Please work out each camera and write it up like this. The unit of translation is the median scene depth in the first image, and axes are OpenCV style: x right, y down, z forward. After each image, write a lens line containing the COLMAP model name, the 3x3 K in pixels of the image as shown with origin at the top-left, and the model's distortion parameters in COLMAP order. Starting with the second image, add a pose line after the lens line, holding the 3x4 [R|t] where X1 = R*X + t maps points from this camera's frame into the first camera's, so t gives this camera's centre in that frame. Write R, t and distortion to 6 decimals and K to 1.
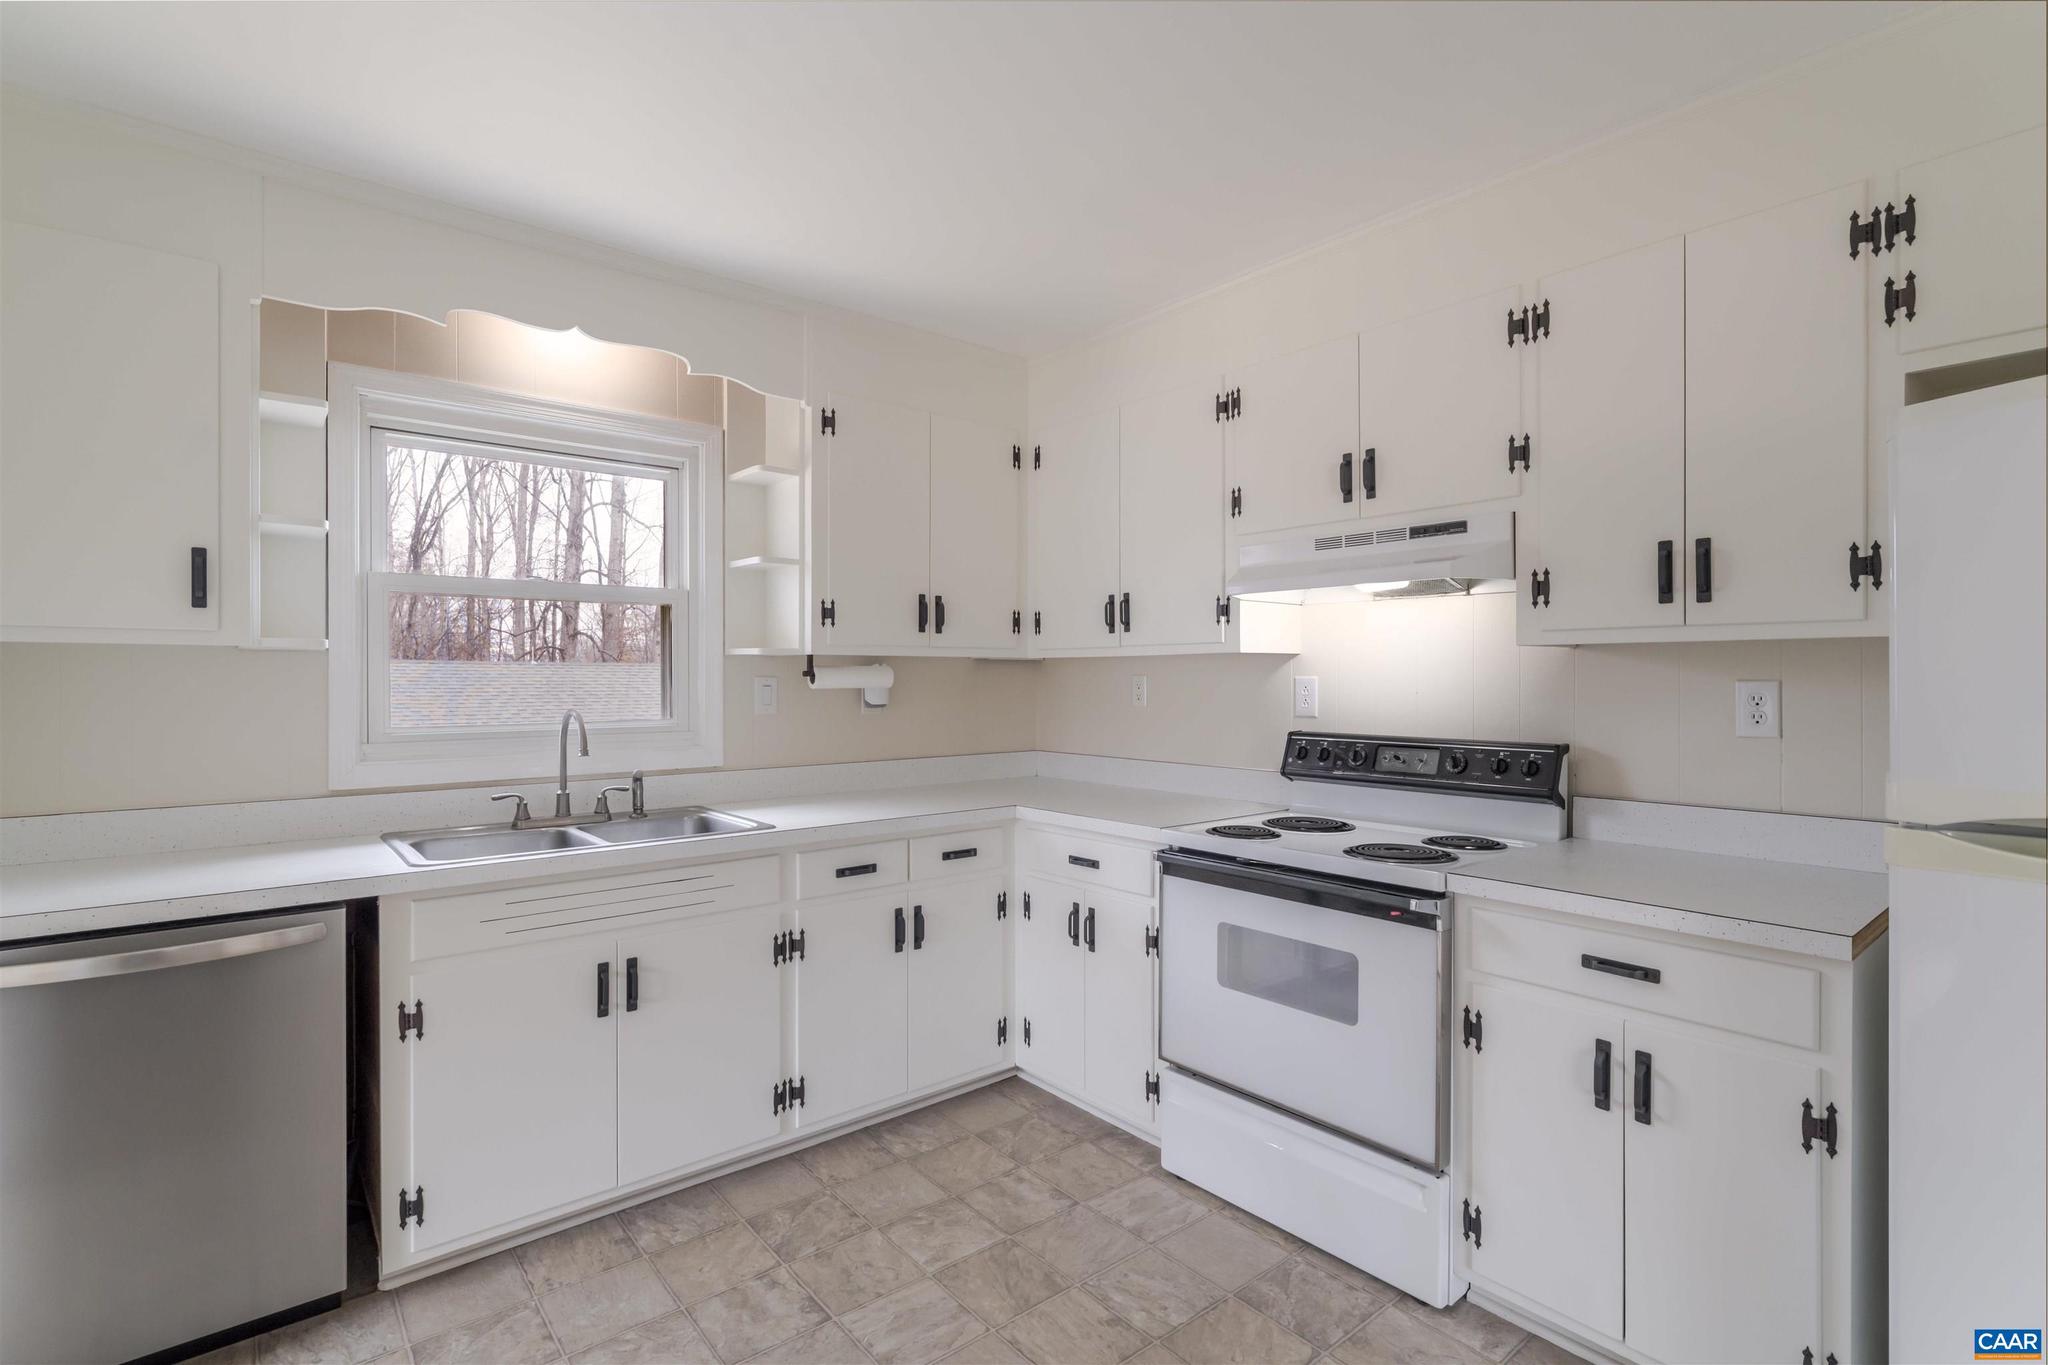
lens RADIAL K [[967.4, 0, 1021.1], [0, 967.4, 680.5], [0, 0, 1]] dist [-0.002547, -0.000308]
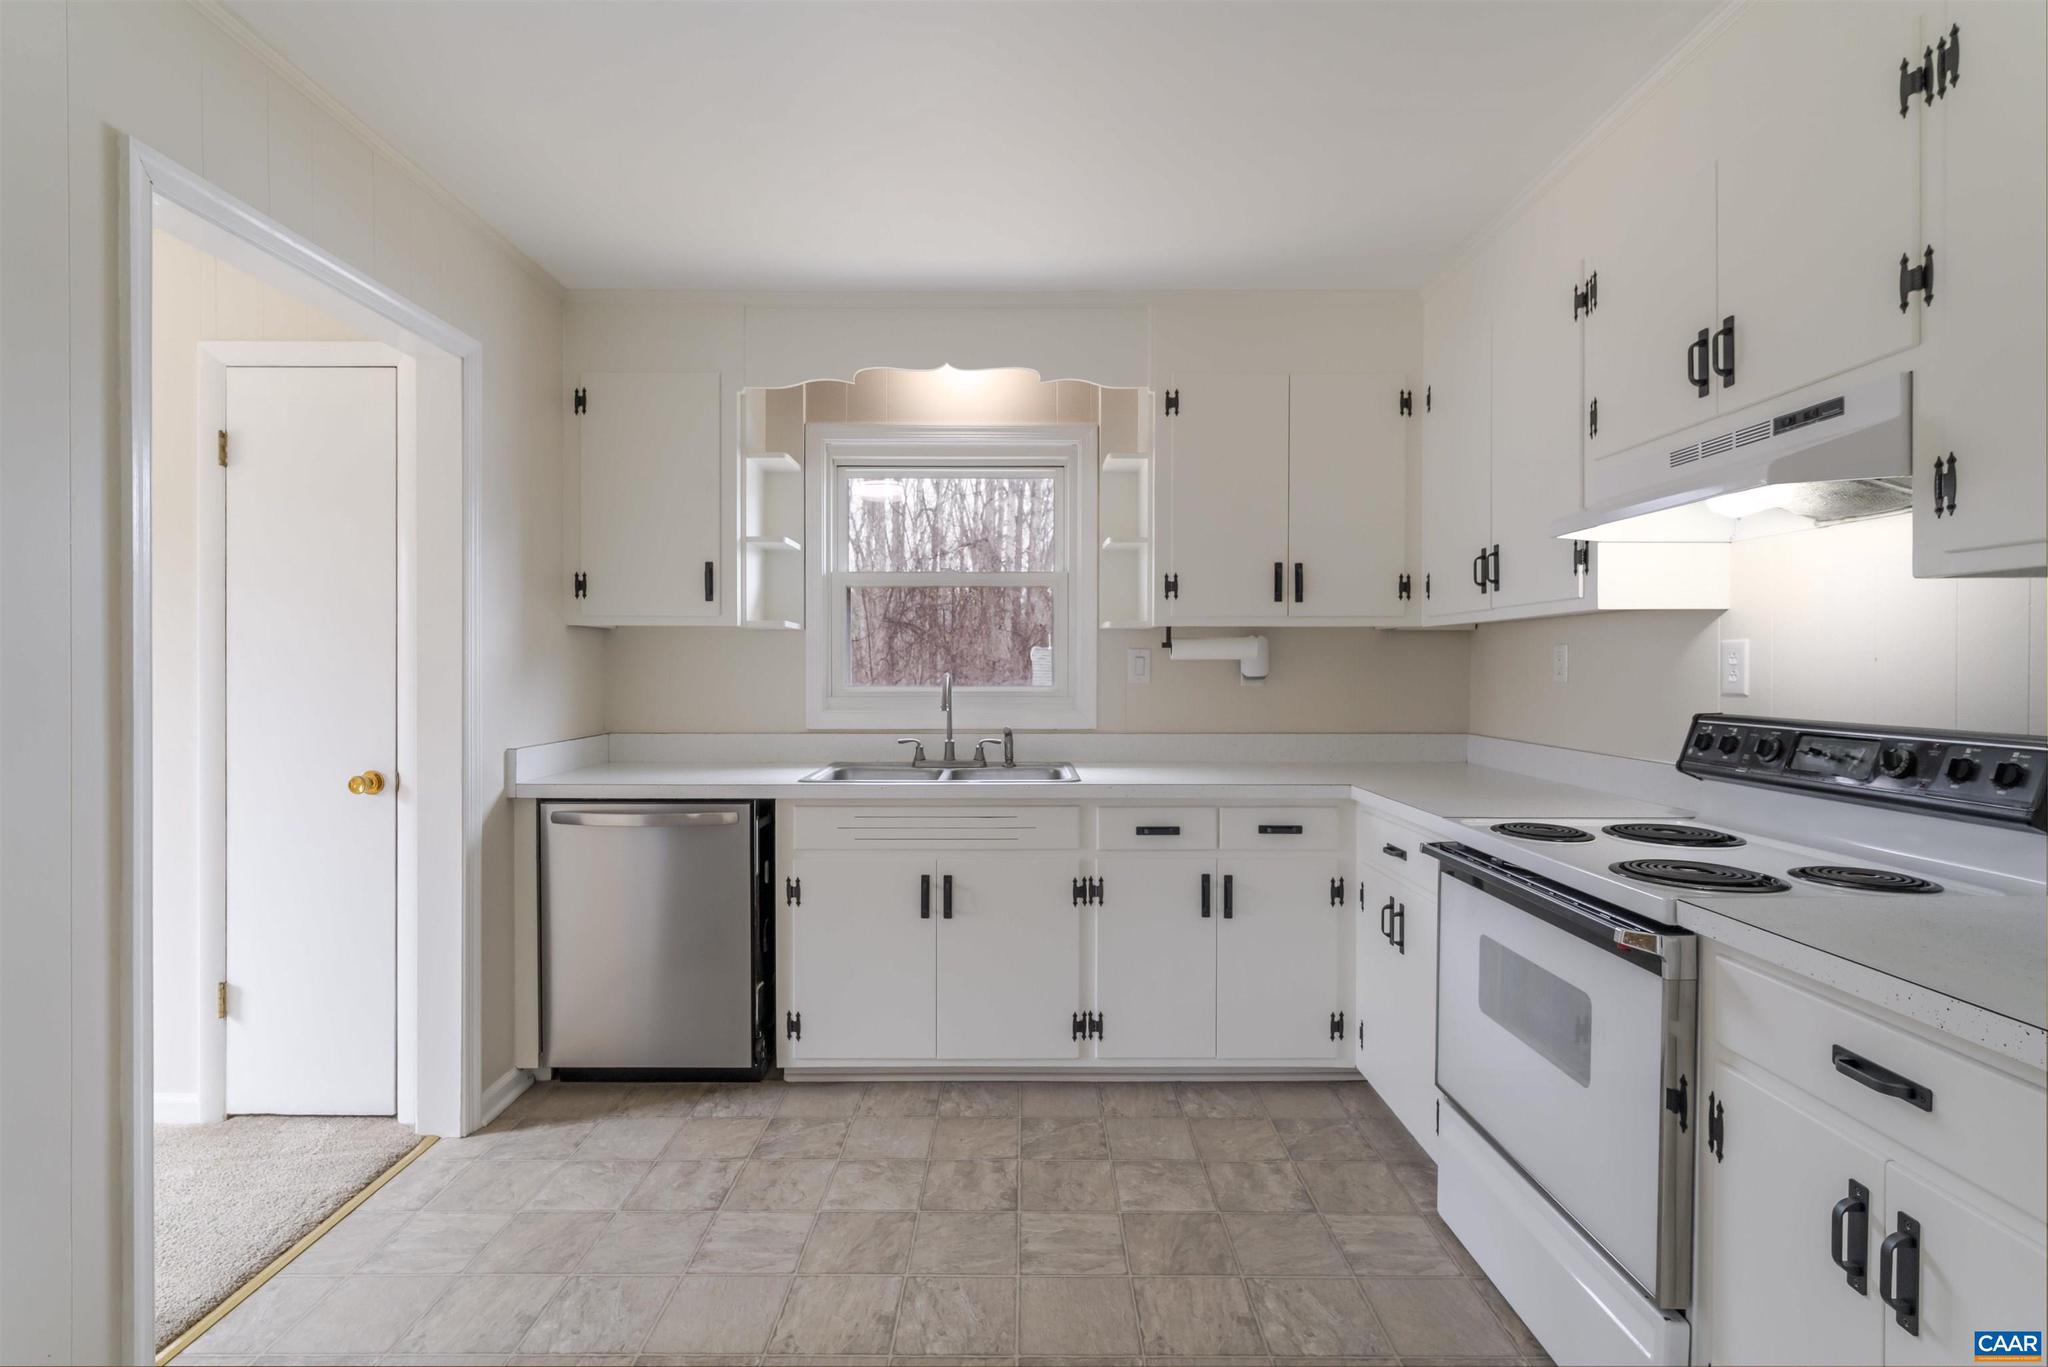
lens RADIAL K [[967.4, 0, 1025.0], [0, 967.4, 677.6], [0, 0, 1]] dist [-0.002547, -0.000308]
pose [[0.772384, 0.009095, -0.635091, 0.404511], [-0.003700, 0.999945, 0.009820, 0.022631], [0.635145, -0.005236, 0.772375, 0.109128]]
